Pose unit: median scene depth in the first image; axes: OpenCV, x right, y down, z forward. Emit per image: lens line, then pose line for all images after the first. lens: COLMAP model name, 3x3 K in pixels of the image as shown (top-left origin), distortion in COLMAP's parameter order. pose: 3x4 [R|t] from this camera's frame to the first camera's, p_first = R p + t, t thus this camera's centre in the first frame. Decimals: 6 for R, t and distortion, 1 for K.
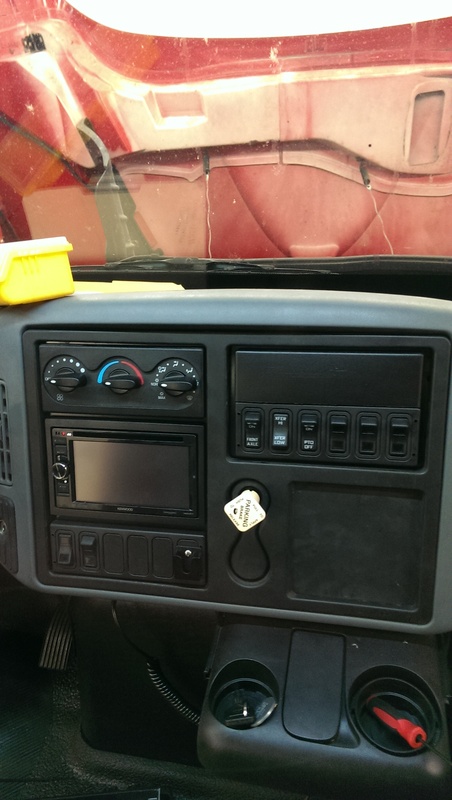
lens RADIAL K [[575.9, 0, 226.0], [0, 575.9, 400.0], [0, 0, 1]] dist [0.004489, -0.009489]
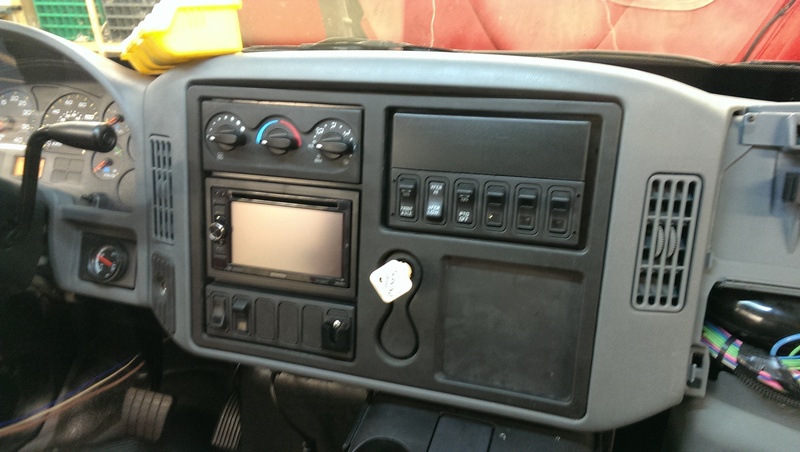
lens RADIAL K [[575.9, 0, 400.0], [0, 575.9, 226.0], [0, 0, 1]] dist [0.004489, -0.009489]
pose [[0.992651, 0.068326, -0.099875, 0.129274], [-0.067921, 0.997663, 0.007452, 0.089386], [0.100151, -0.000613, 0.994972, 0.047633]]
